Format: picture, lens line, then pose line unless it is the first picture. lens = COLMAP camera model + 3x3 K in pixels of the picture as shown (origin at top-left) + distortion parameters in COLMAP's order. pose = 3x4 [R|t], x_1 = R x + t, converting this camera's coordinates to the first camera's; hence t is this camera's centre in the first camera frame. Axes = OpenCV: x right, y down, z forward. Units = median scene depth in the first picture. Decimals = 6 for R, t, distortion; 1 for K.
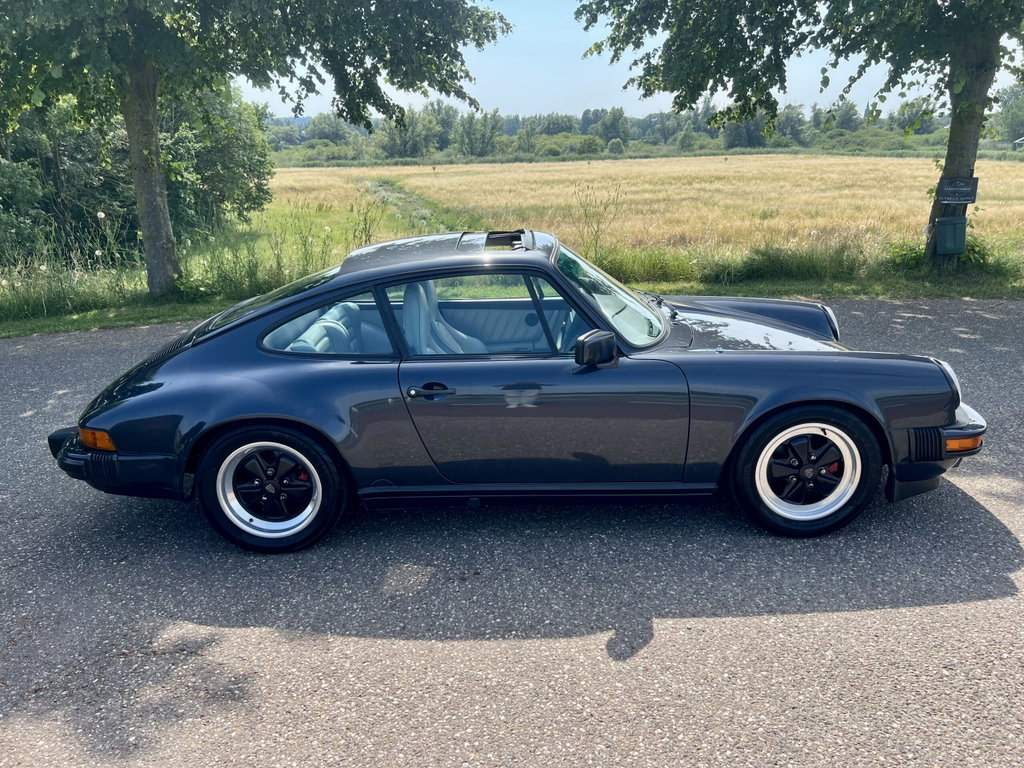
lens RADIAL K [[781.8, 0, 532.6], [0, 781.8, 388.7], [0, 0, 1]] dist [0.041765, -0.051425]
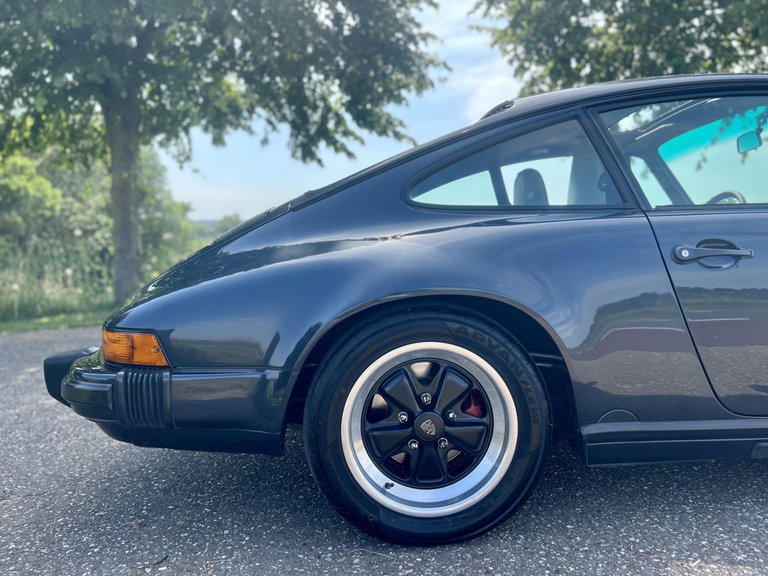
lens RADIAL K [[586.4, 0, 399.4], [0, 586.4, 291.5], [0, 0, 1]] dist [0.041765, -0.051425]
pose [[0.999185, -0.002540, 0.040280, -0.366777], [0.011010, 0.977322, -0.211472, 0.118420], [-0.038830, 0.211743, 0.976554, 0.538623]]
